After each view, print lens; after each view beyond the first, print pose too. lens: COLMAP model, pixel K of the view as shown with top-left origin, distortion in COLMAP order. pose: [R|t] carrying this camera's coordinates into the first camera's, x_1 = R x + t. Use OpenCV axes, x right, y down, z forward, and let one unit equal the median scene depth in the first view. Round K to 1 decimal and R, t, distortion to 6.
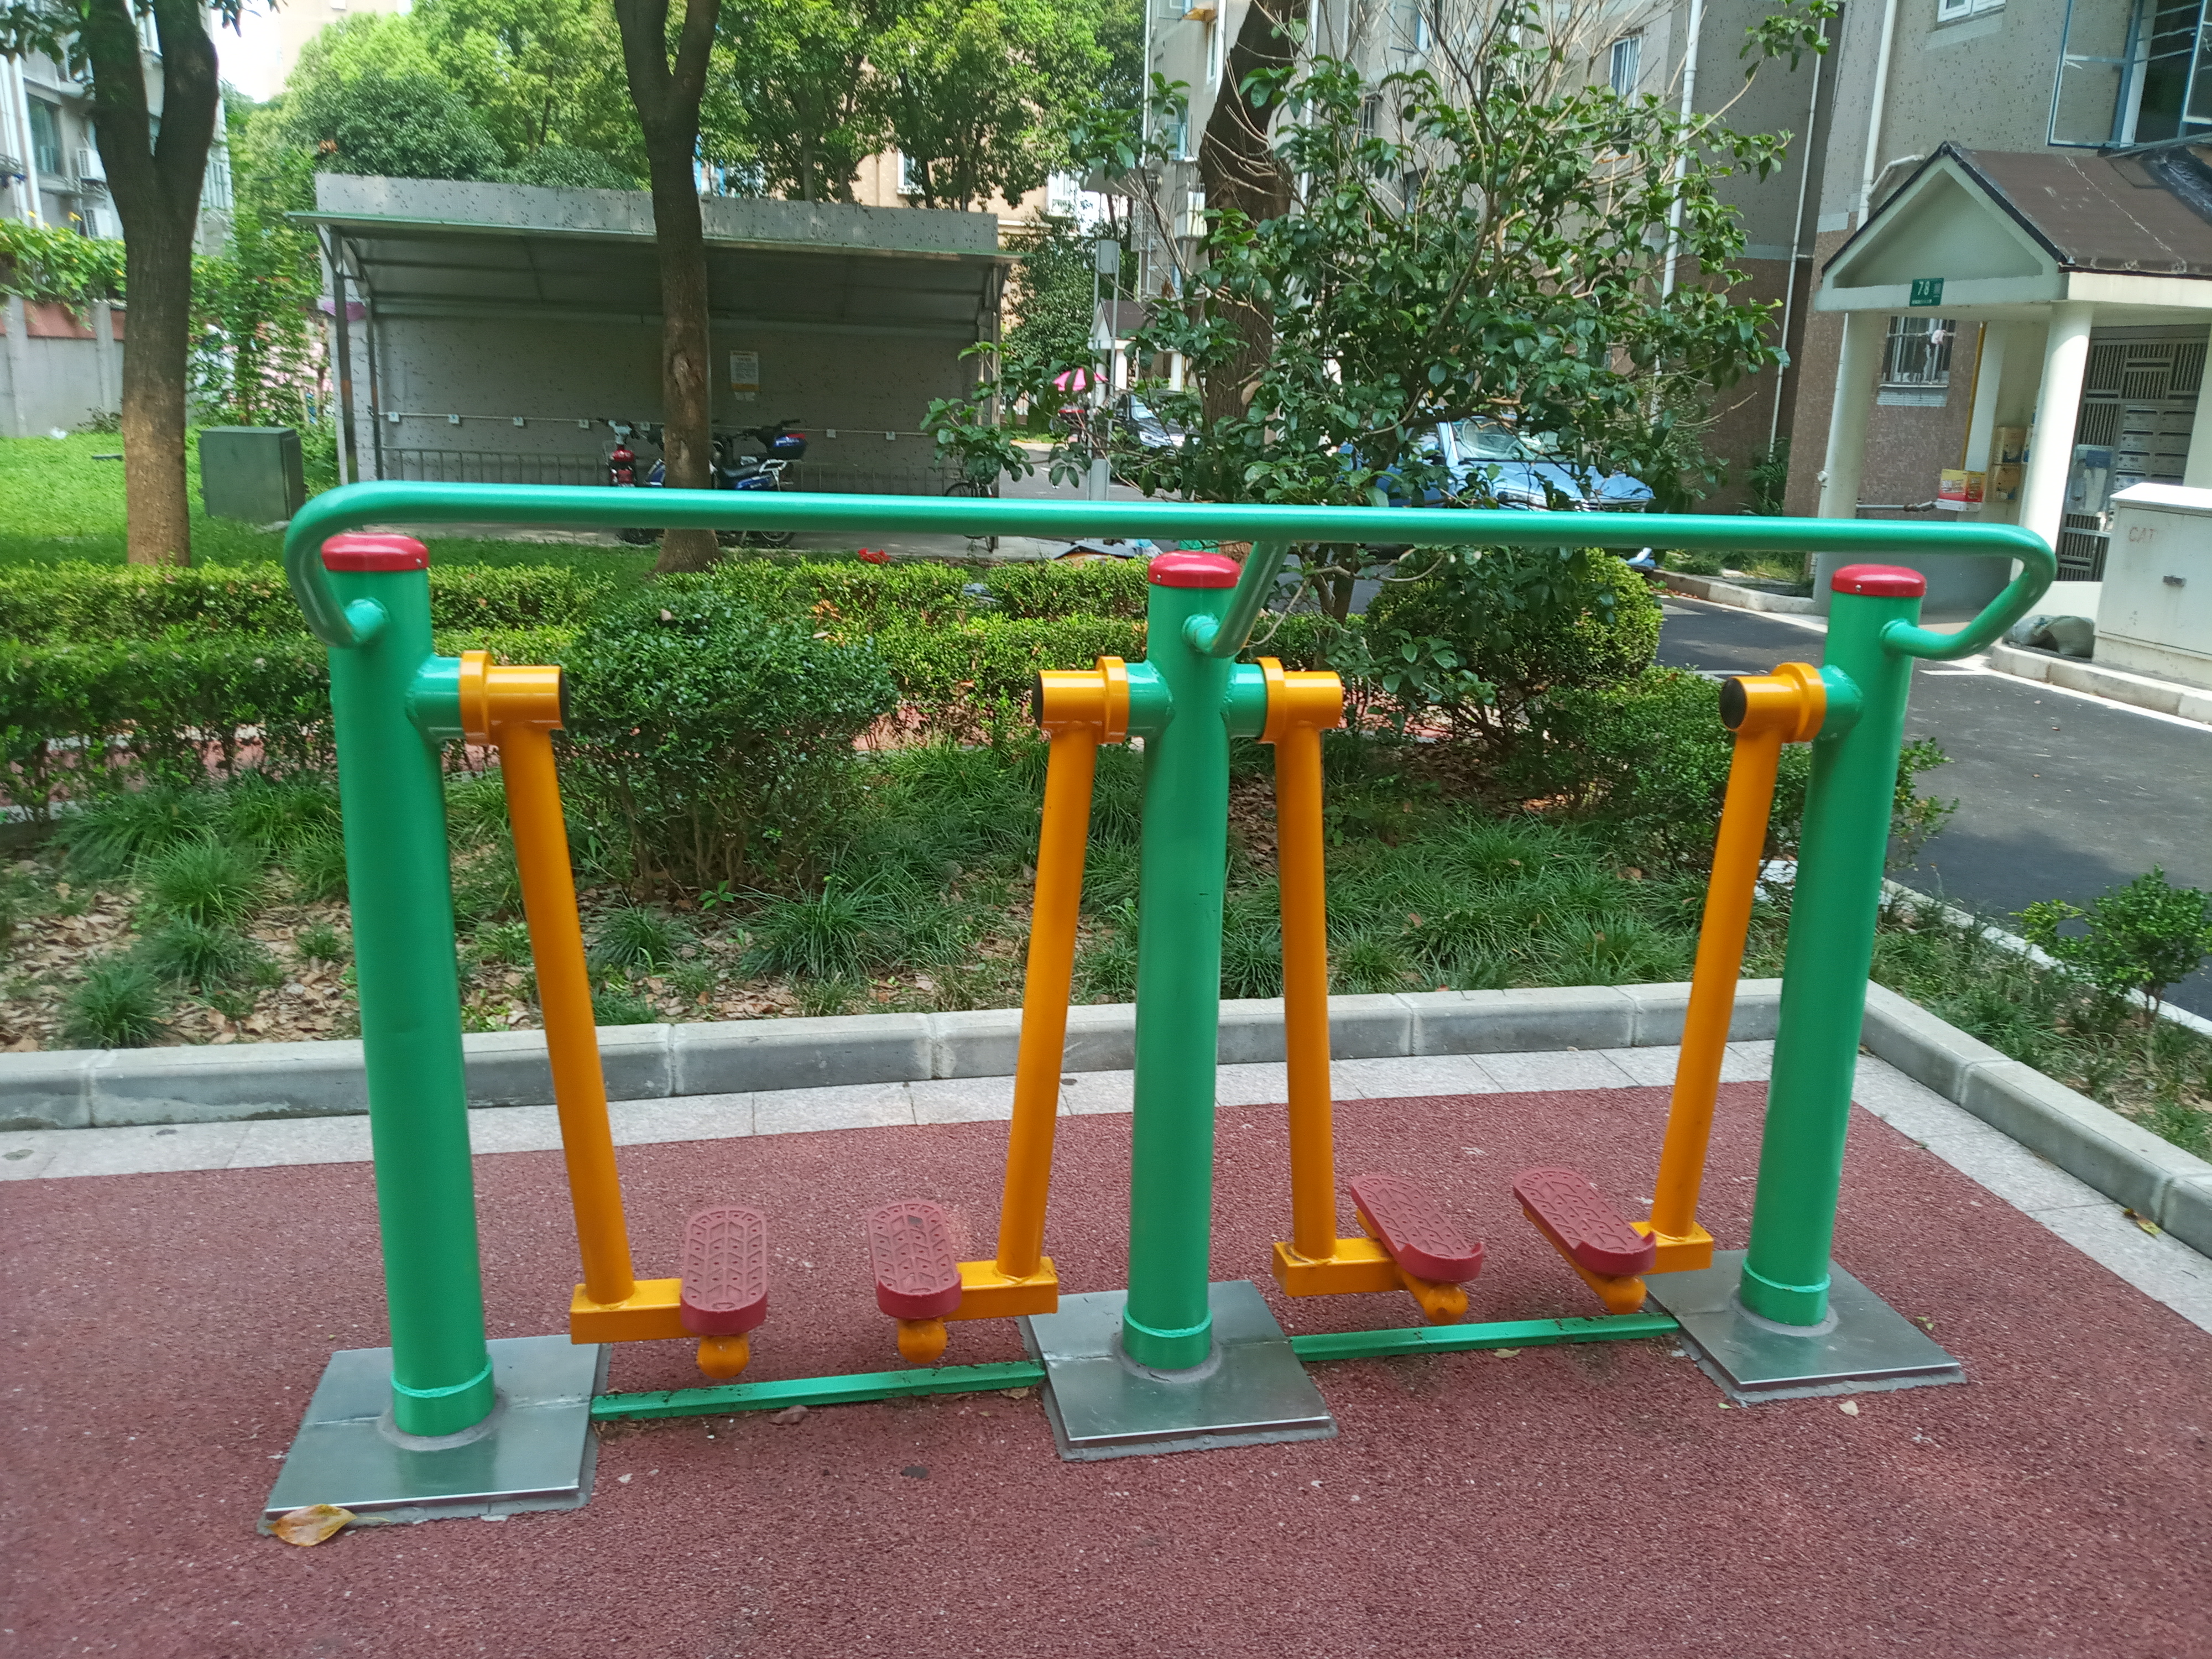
lens RADIAL K [[1718.4, 0, 1099.2], [0, 1718.4, 817.7], [0, 0, 1]] dist [0.036822, -0.044433]
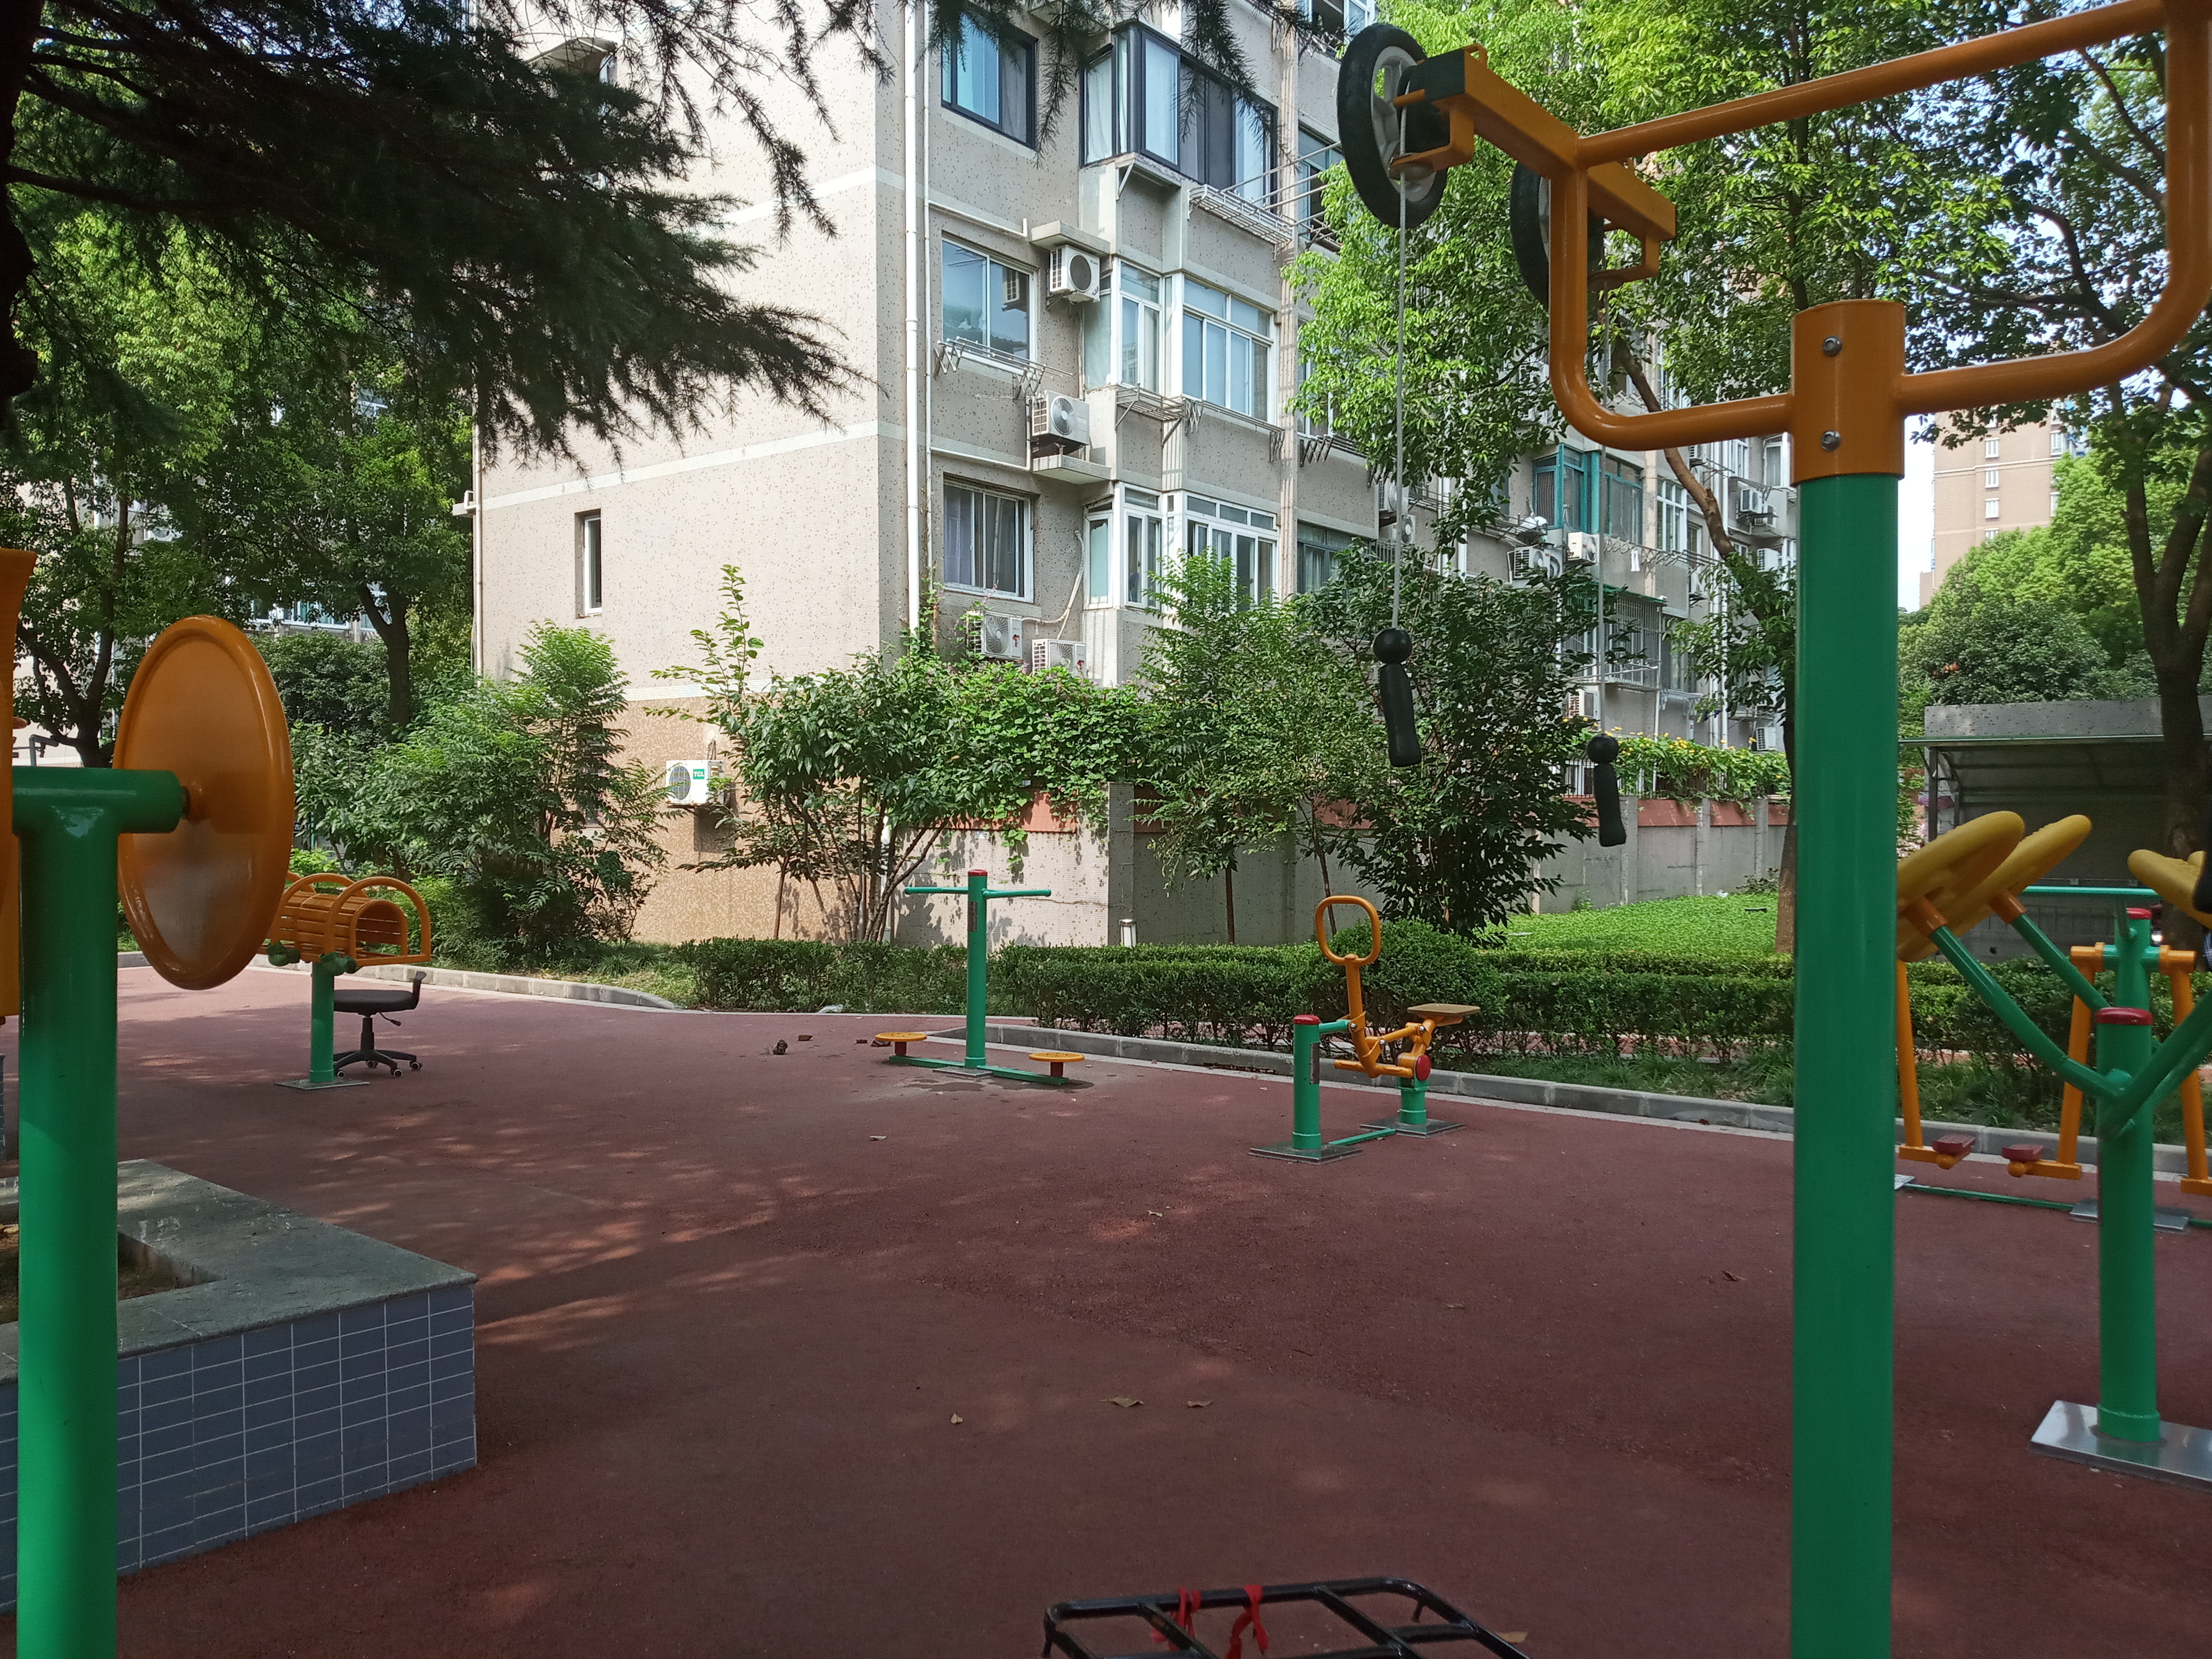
lens RADIAL K [[1718.4, 0, 1100.5], [0, 1718.4, 820.4], [0, 0, 1]] dist [0.036822, -0.044433]
pose [[0.644967, -0.034251, -0.763443, 0.099804], [-0.168055, 0.968184, -0.185412, 0.046048], [0.745504, 0.247885, 0.618690, -0.183812]]
